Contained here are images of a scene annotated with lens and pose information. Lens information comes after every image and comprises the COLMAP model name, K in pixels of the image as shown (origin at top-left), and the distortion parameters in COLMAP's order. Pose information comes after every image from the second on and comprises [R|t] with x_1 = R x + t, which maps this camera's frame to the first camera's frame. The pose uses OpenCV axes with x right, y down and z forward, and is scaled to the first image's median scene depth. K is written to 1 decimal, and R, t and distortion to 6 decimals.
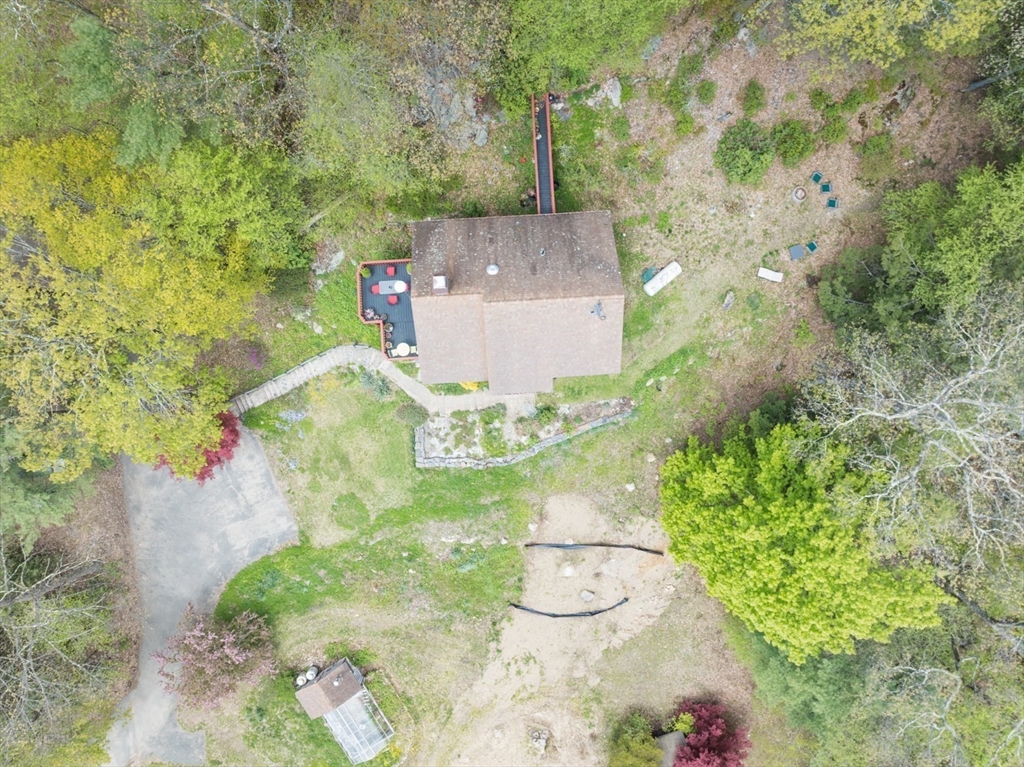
lens RADIAL K [[724.8, 0, 512.0], [0, 724.8, 383.5], [0, 0, 1]] dist [-0.035912, -0.002038]
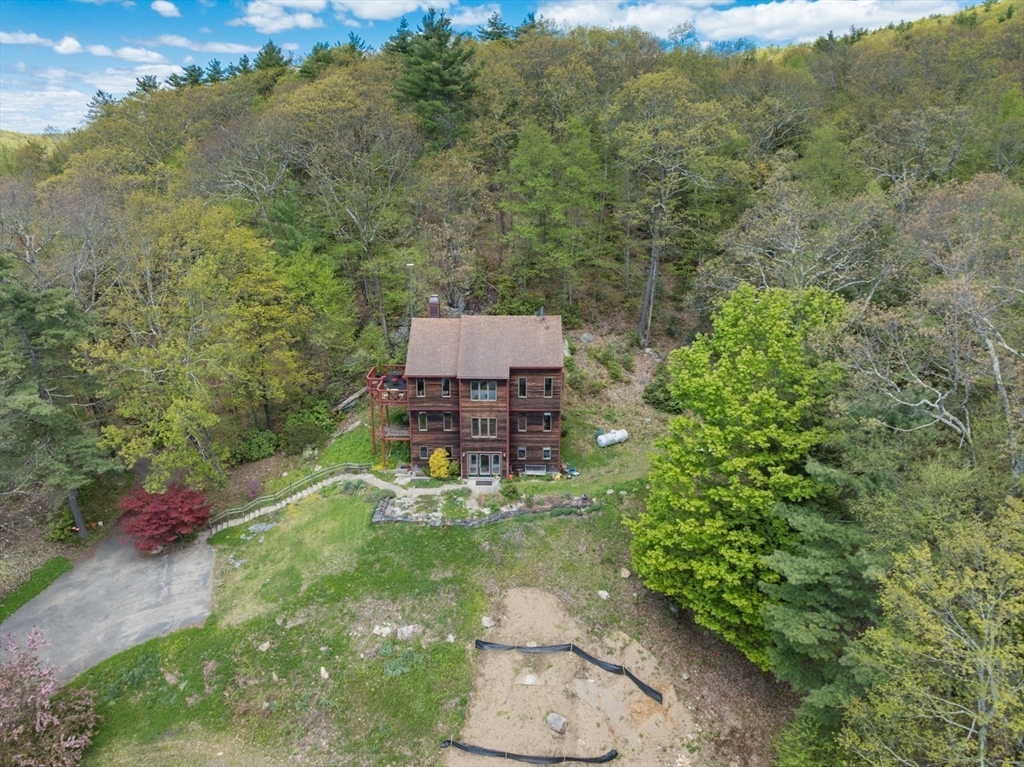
lens RADIAL K [[724.8, 0, 512.0], [0, 724.8, 383.5], [0, 0, 1]] dist [-0.035912, -0.002038]
pose [[0.997666, 0.008087, -0.067799, 0.110810], [-0.067260, 0.287340, -0.955464, 0.906949], [0.011755, 0.957795, 0.287213, 0.508567]]
